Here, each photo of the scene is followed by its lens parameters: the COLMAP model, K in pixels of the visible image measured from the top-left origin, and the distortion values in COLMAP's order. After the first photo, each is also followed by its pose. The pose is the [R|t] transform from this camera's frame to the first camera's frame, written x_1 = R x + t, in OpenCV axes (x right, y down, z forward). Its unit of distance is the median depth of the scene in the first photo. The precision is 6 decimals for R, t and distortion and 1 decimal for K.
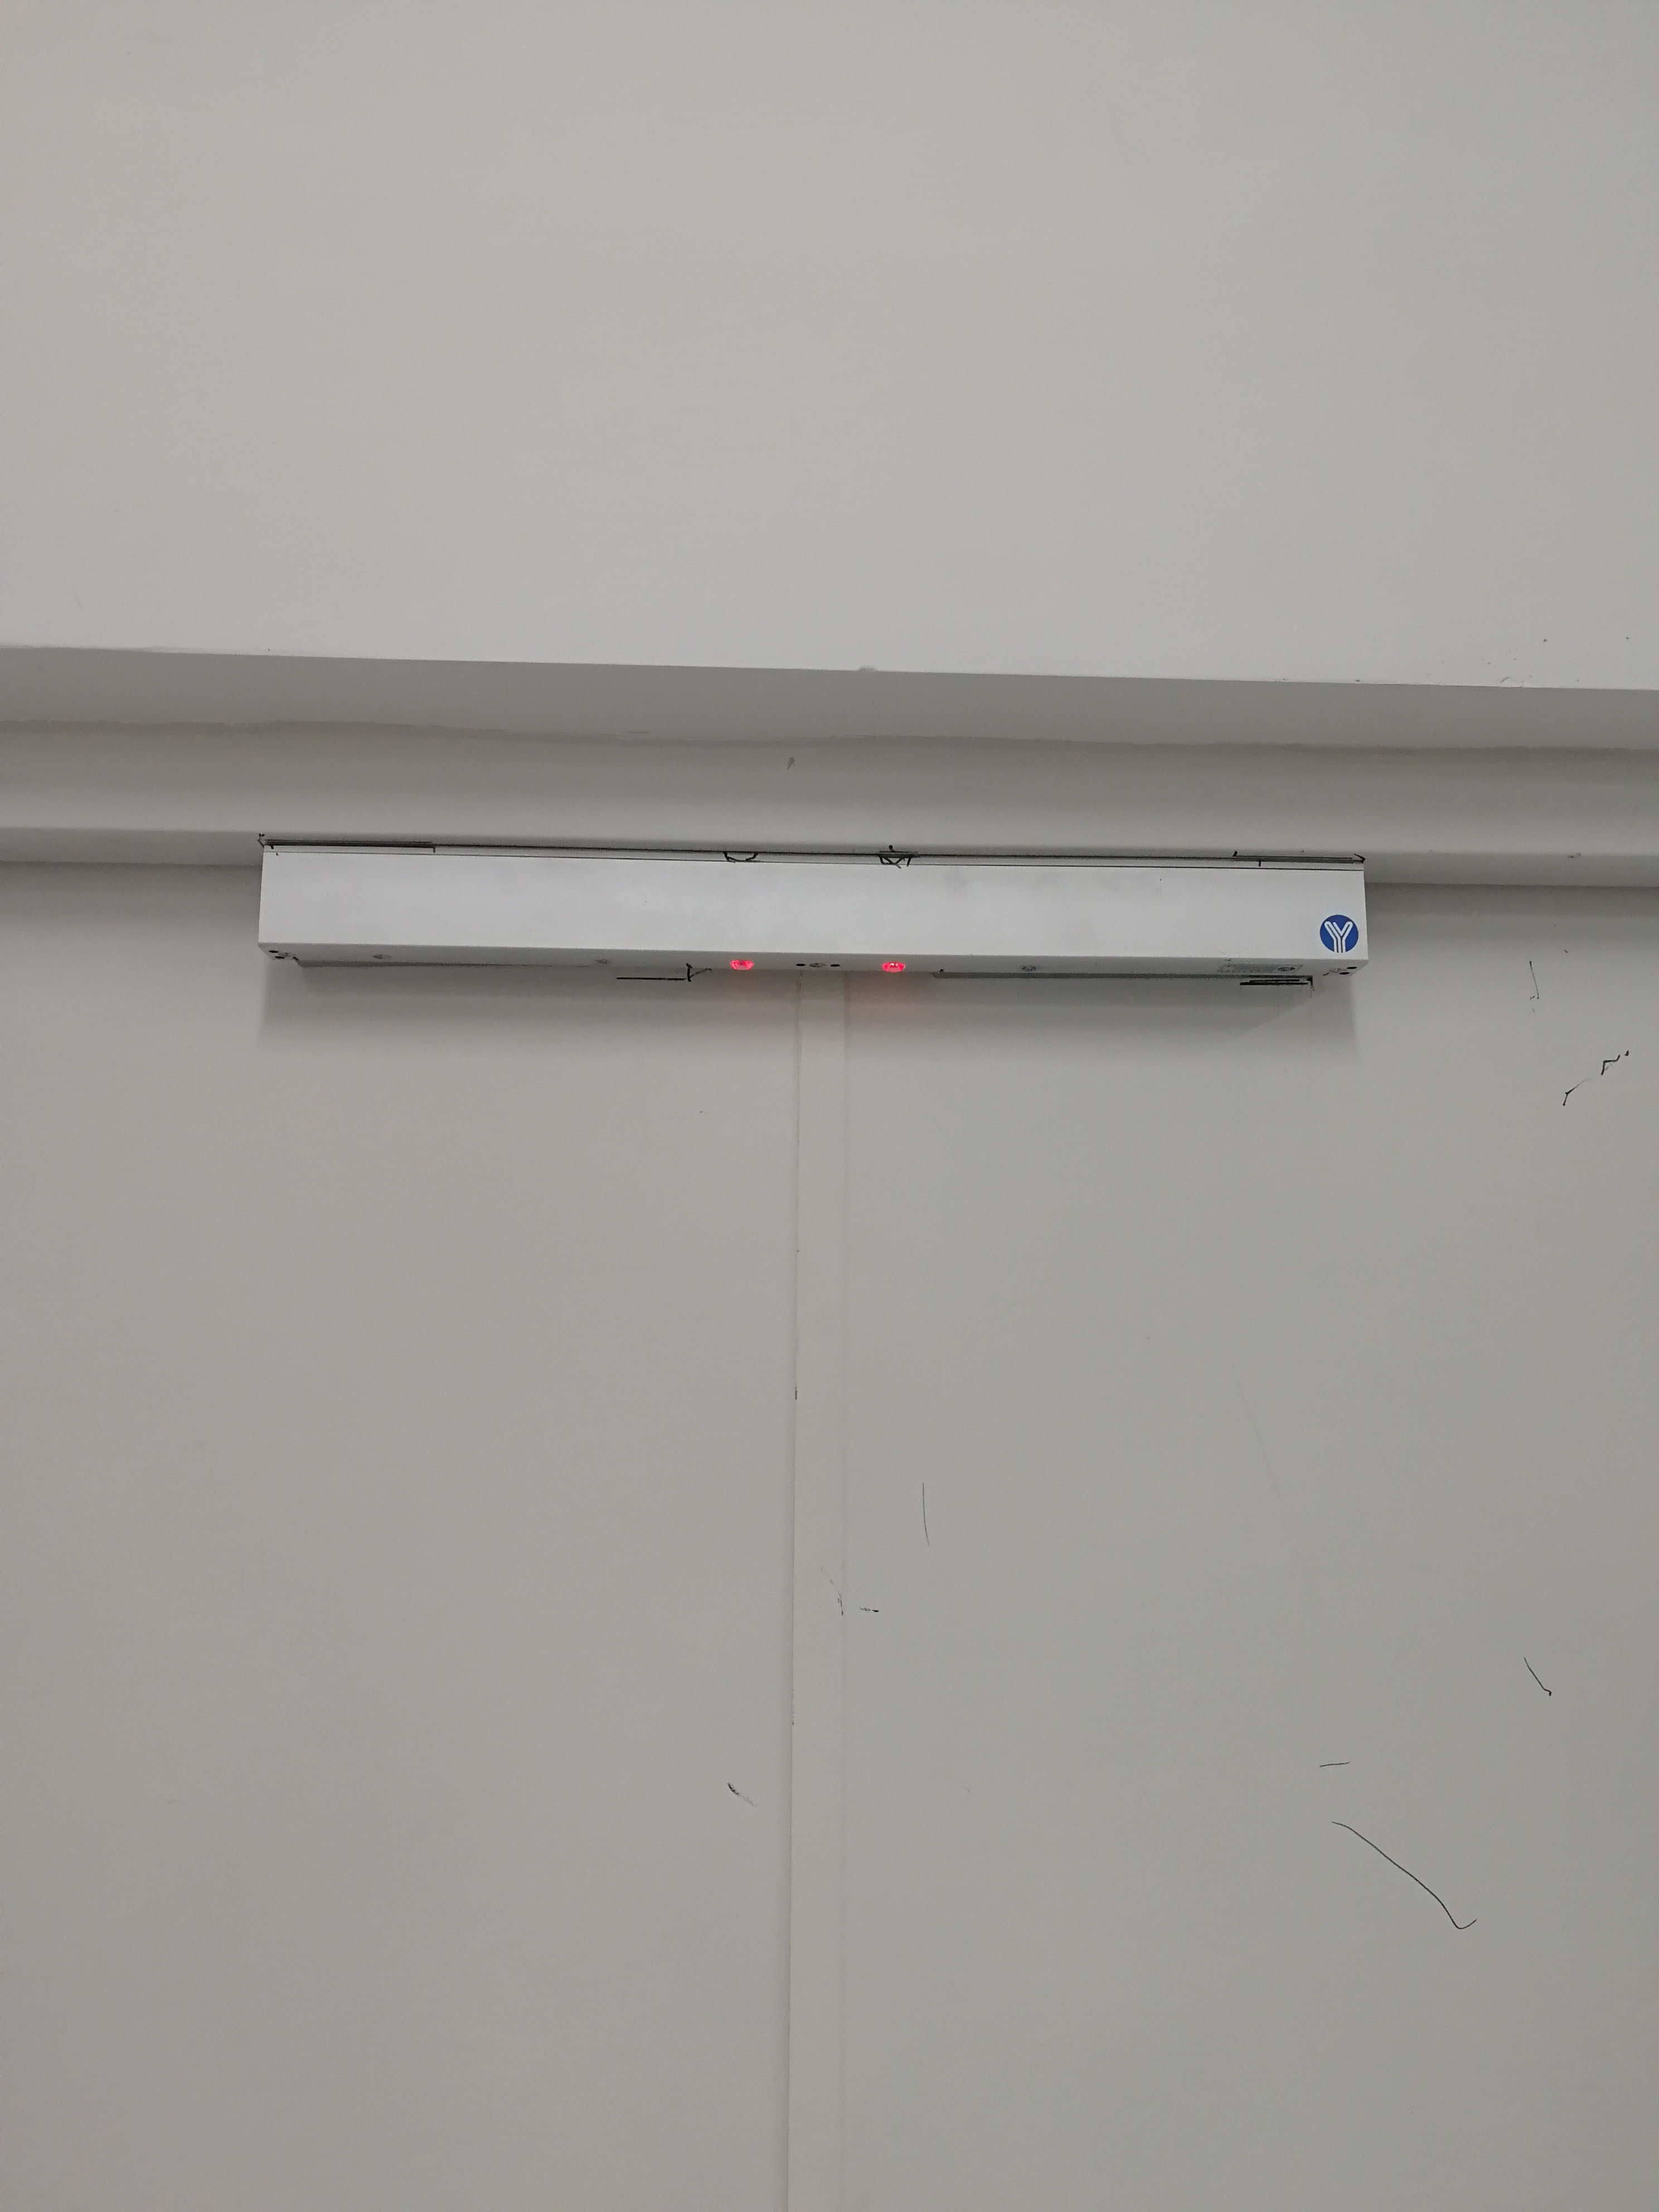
lens RADIAL K [[1761.4, 0, 825.7], [0, 1761.4, 1105.5], [0, 0, 1]] dist [0.001168, 0.002848]
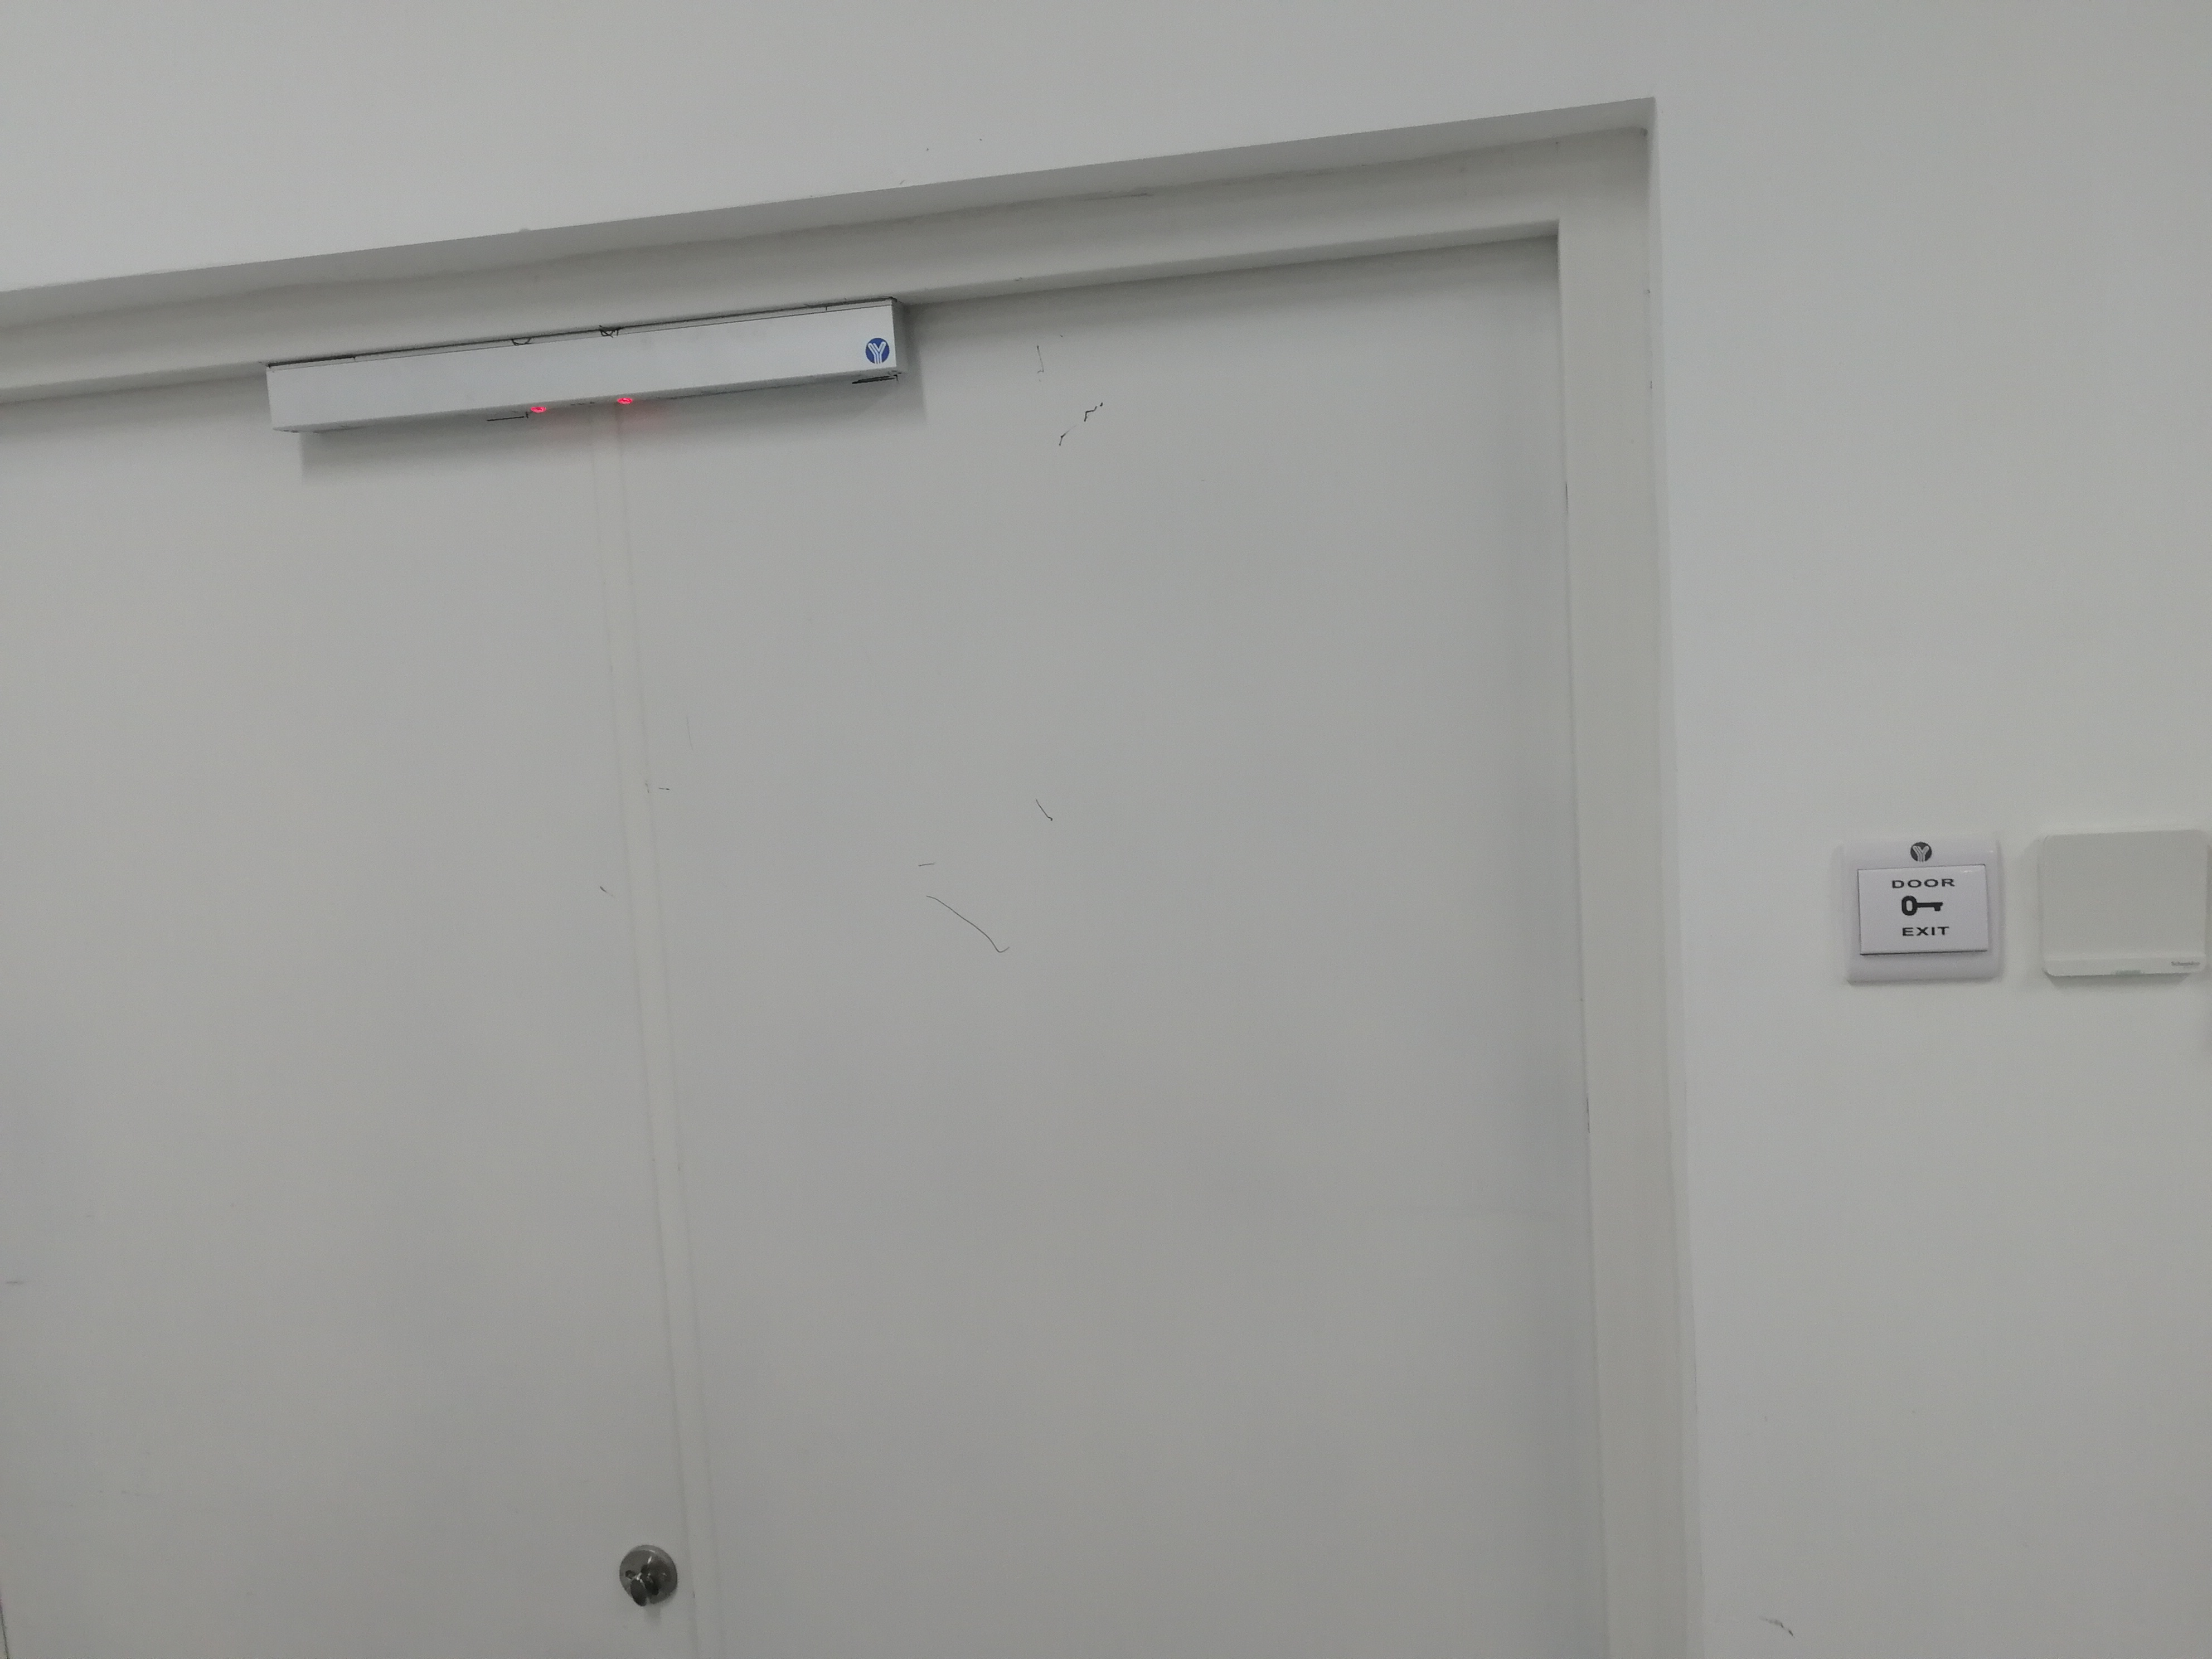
lens RADIAL K [[1761.4, 0, 1109.7], [0, 1761.4, 826.3], [0, 0, 1]] dist [0.001168, 0.002848]
pose [[0.967484, -0.039632, -0.249809, 0.851112], [0.108167, 0.957608, 0.266997, -0.088225], [0.228637, -0.285336, 0.930757, -0.501470]]
